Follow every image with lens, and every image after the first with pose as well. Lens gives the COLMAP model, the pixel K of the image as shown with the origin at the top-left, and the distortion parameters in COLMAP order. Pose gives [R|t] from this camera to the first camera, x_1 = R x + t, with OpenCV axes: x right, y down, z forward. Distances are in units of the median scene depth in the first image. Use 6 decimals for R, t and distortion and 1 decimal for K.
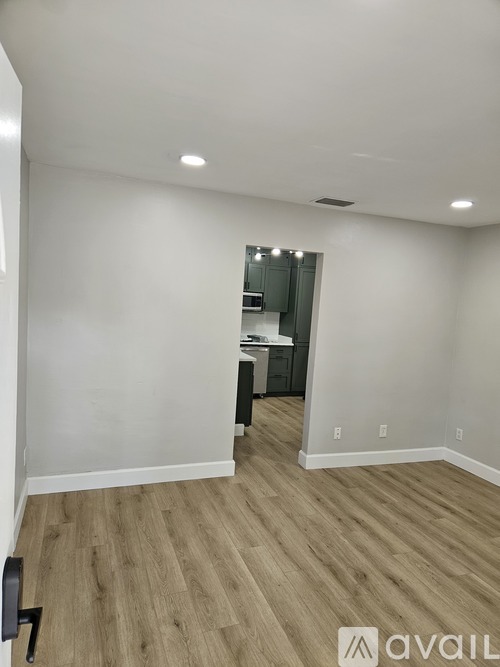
lens RADIAL K [[437.9, 0, 252.7], [0, 437.9, 331.4], [0, 0, 1]] dist [0.002418, -0.007072]
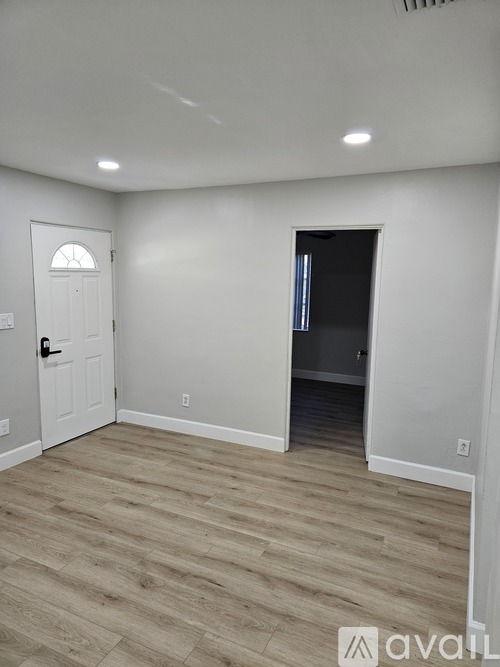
lens RADIAL K [[437.9, 0, 251.5], [0, 437.9, 333.5], [0, 0, 1]] dist [0.002418, -0.007072]
pose [[-0.716048, 0.022038, -0.697703, 0.663160], [-0.127994, 0.978411, 0.162264, -0.099718], [0.686216, 0.205491, -0.697768, 1.565255]]
